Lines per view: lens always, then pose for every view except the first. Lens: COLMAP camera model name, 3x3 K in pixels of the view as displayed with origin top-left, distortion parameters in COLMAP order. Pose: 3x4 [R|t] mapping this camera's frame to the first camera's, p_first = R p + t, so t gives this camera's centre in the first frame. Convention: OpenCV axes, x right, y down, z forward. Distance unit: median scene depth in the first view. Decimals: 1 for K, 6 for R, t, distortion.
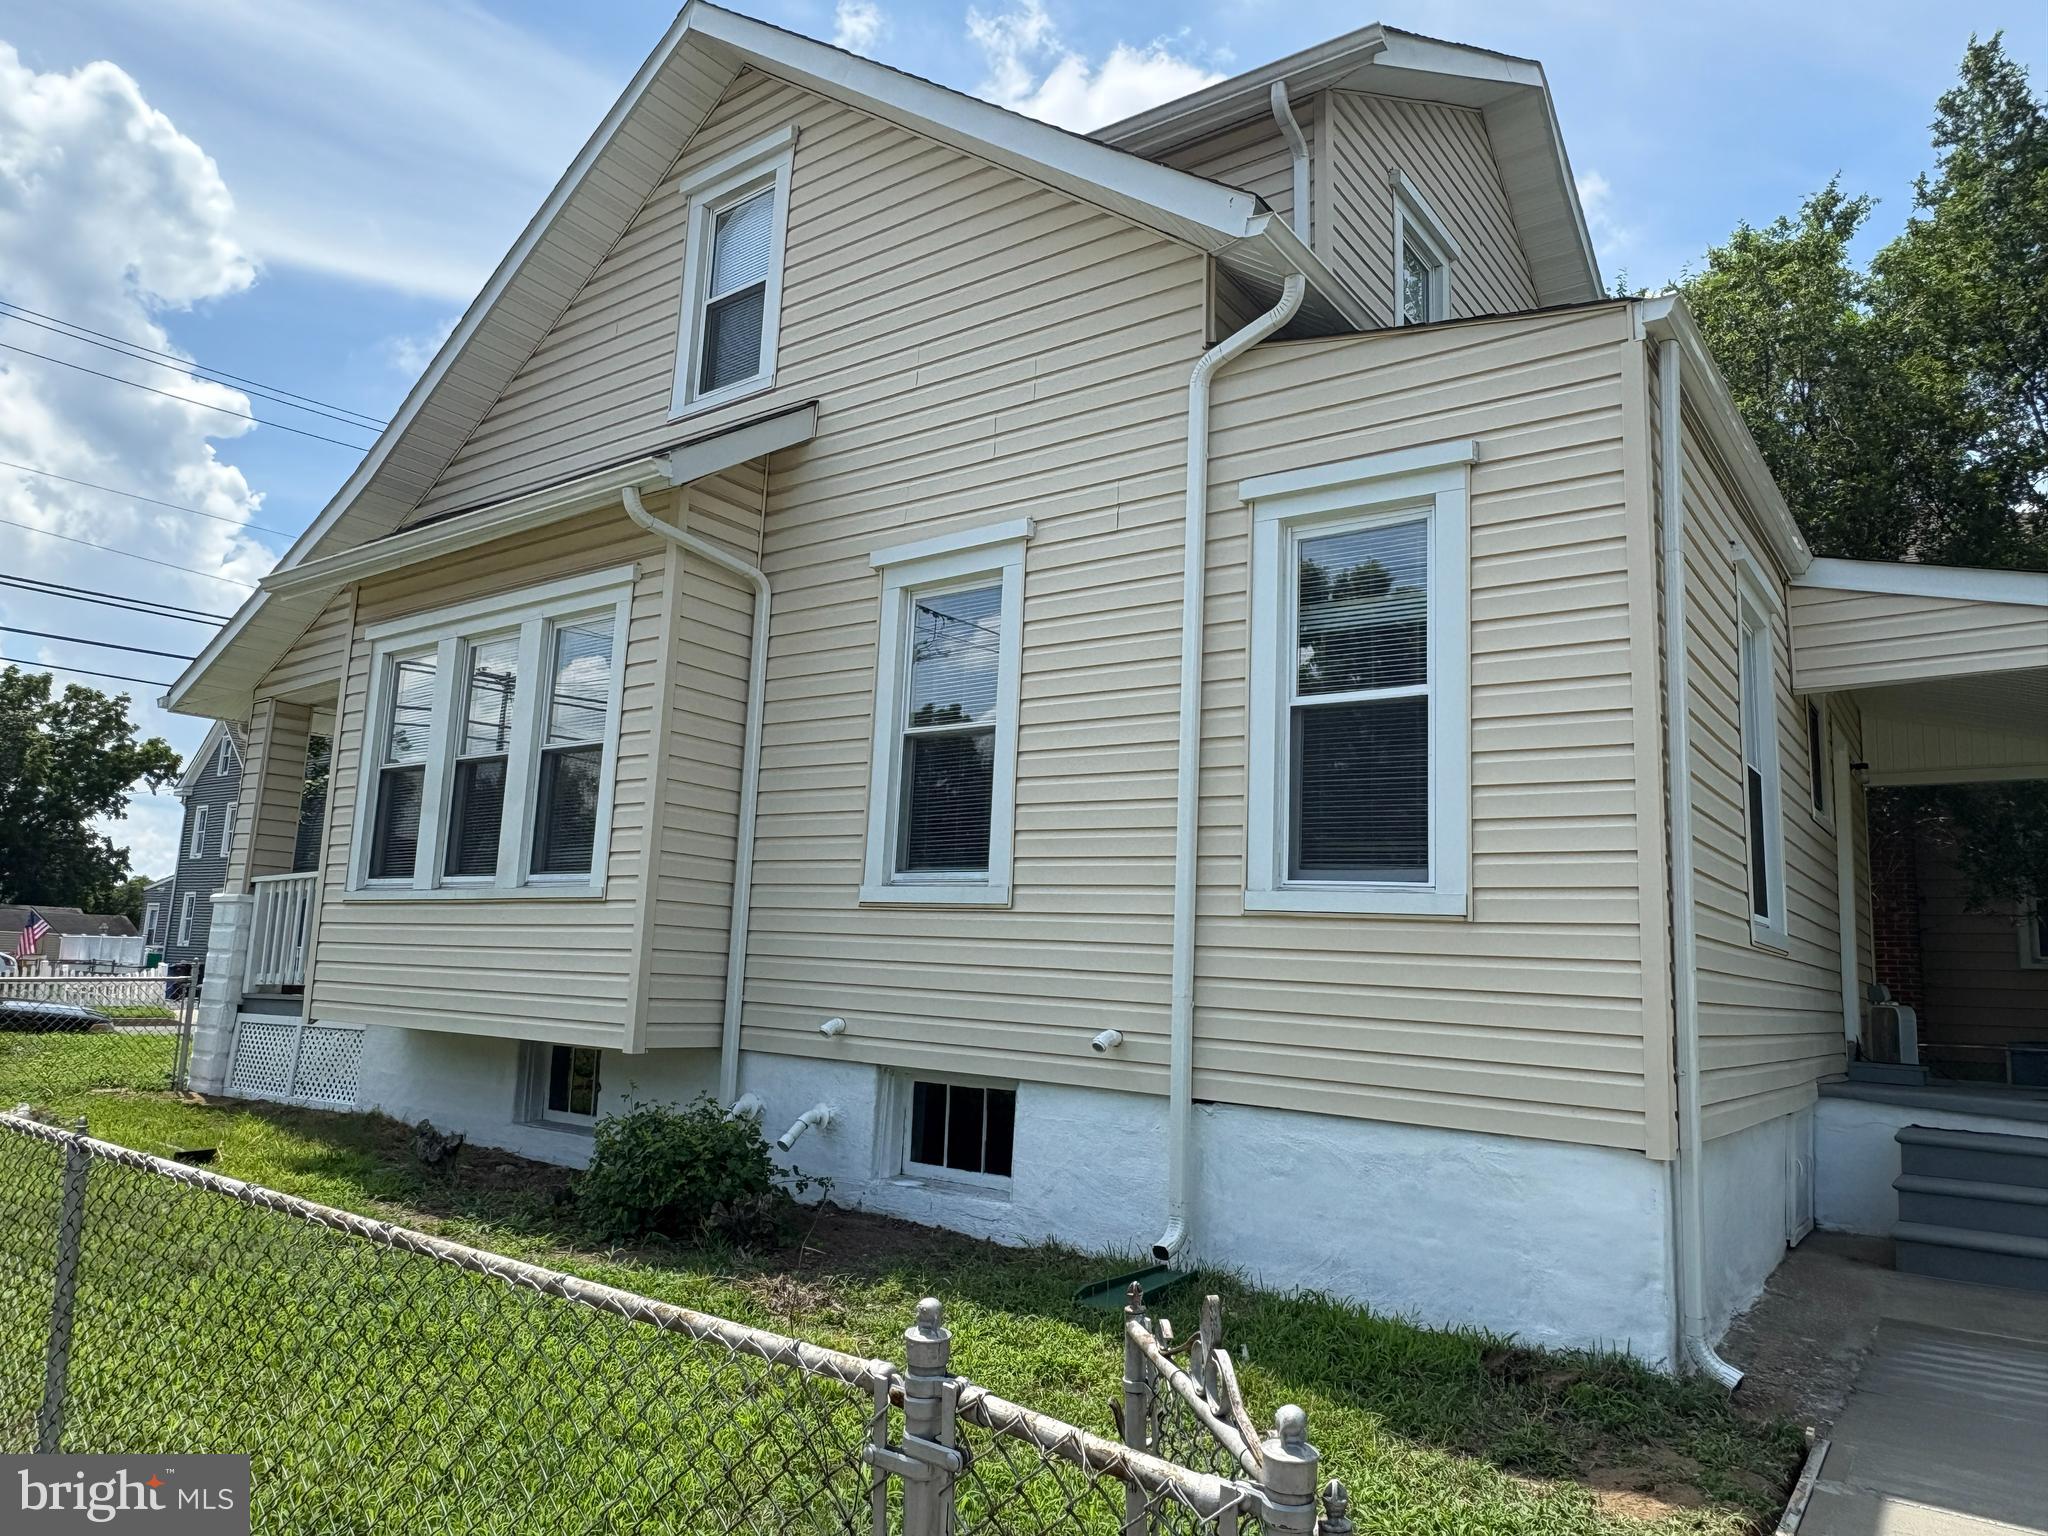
lens RADIAL K [[1347.6, 0, 1024.0], [0, 1347.6, 768.0], [0, 0, 1]] dist [-0.002446, 0.000220]
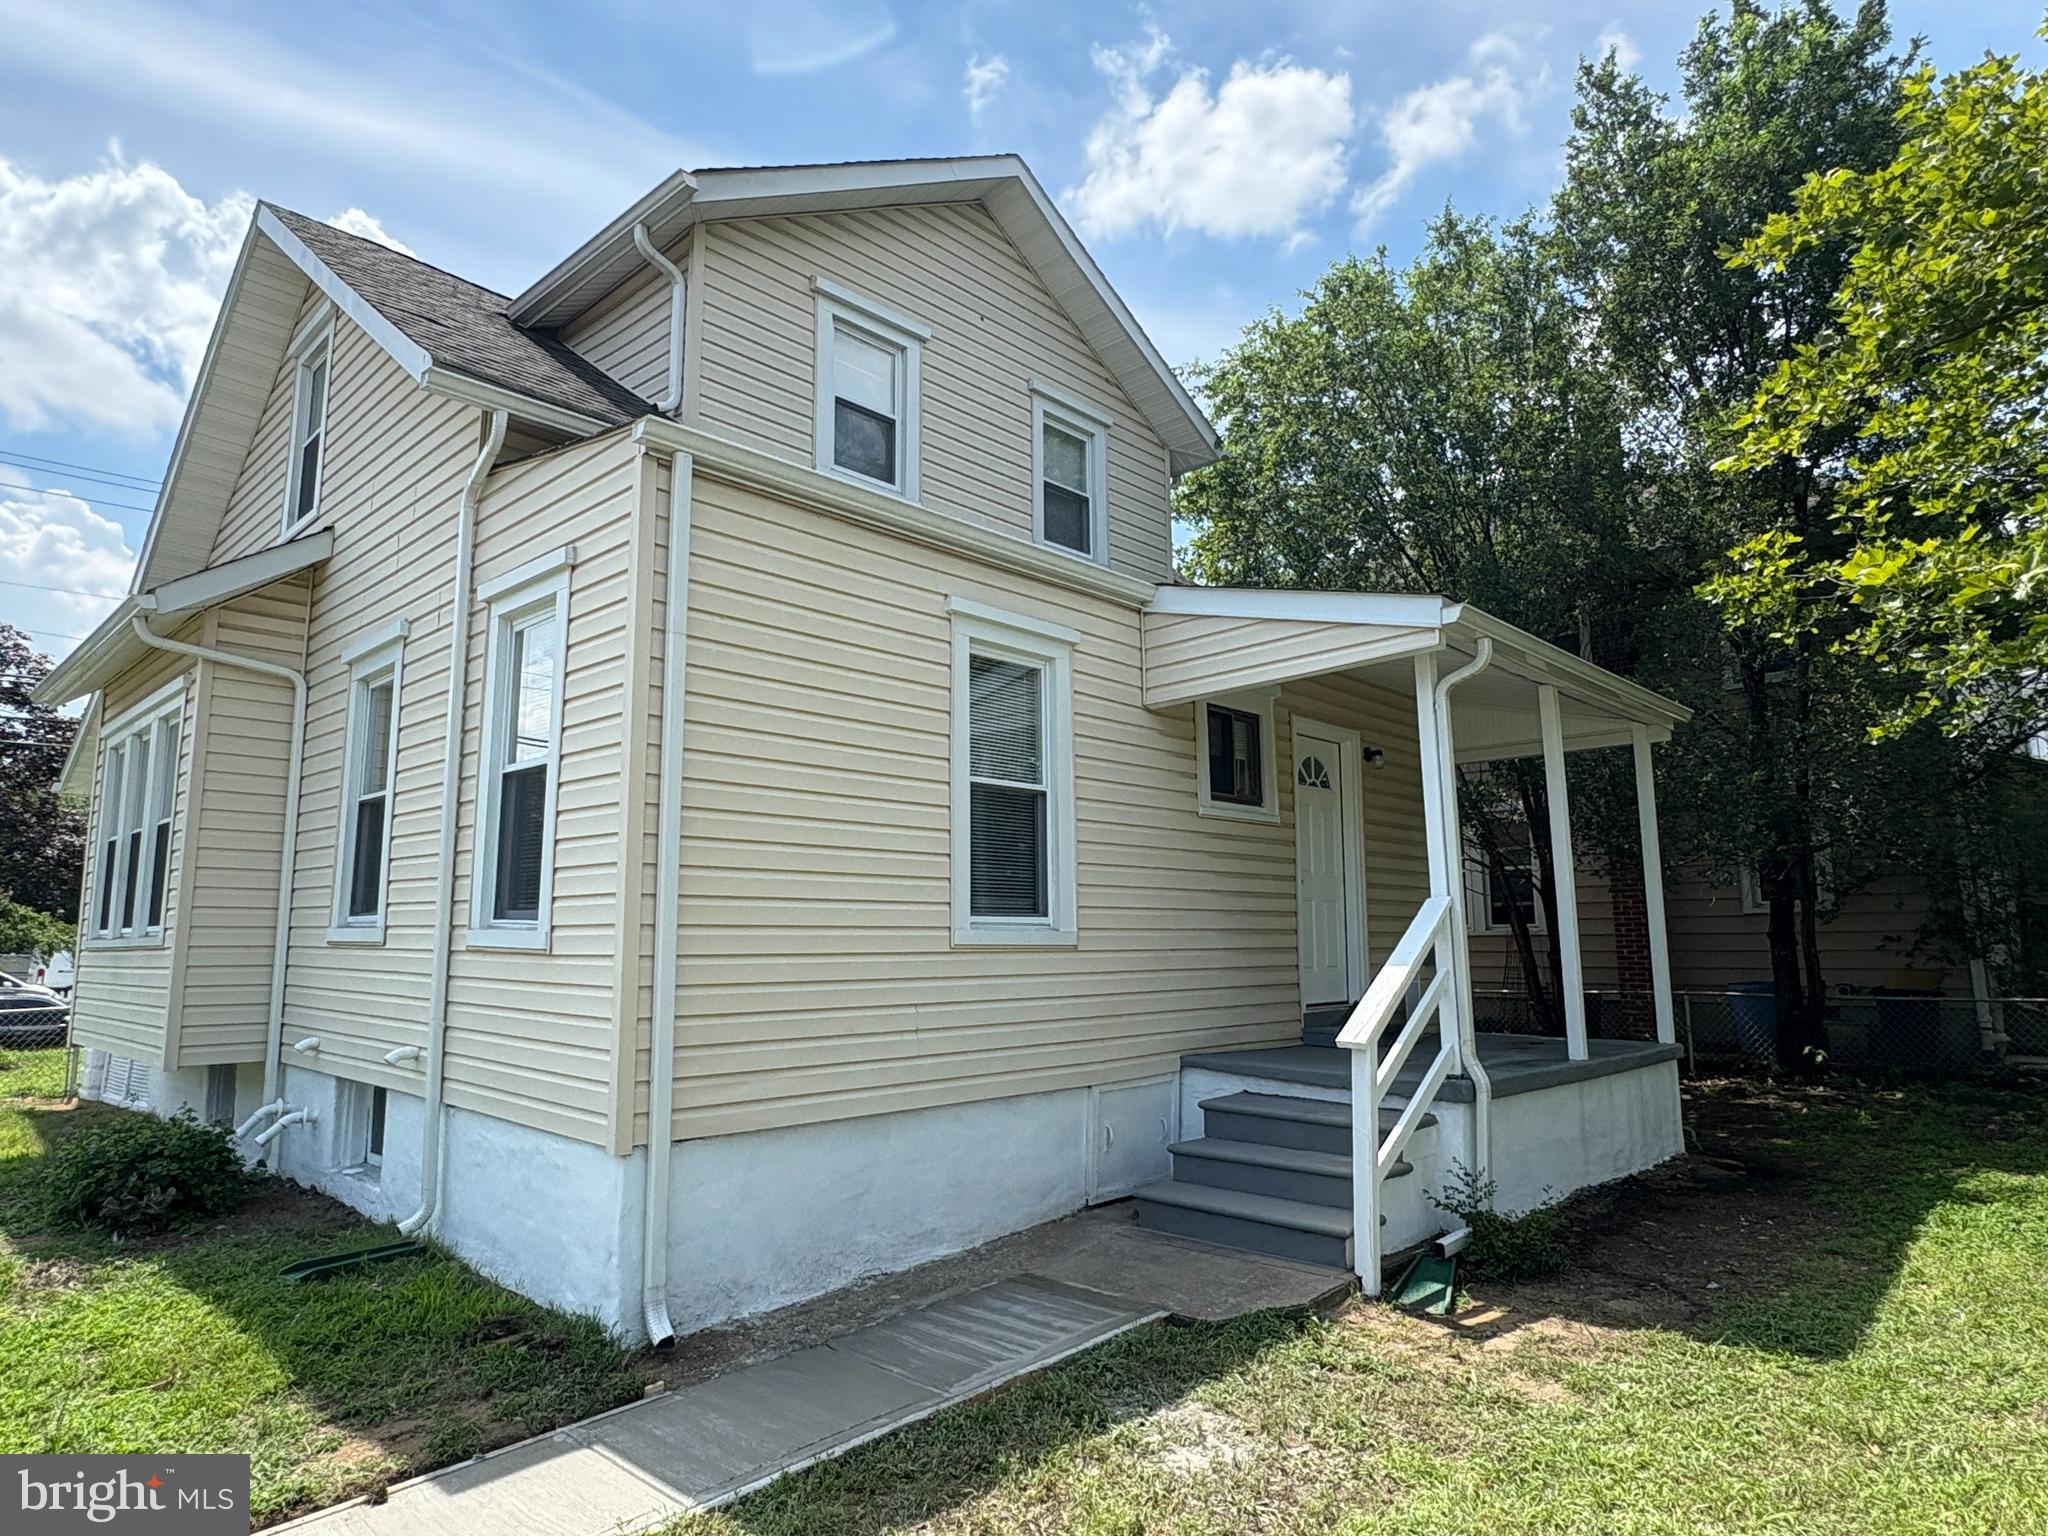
lens RADIAL K [[1197.8, 0, 1024.0], [0, 1197.8, 768.0], [0, 0, 1]] dist [-0.004511, -0.000389]
pose [[0.991453, -0.066704, -0.112127, 0.610632], [0.067528, 0.997711, 0.003562, -0.017655], [0.111633, -0.011103, 0.993688, -0.003686]]
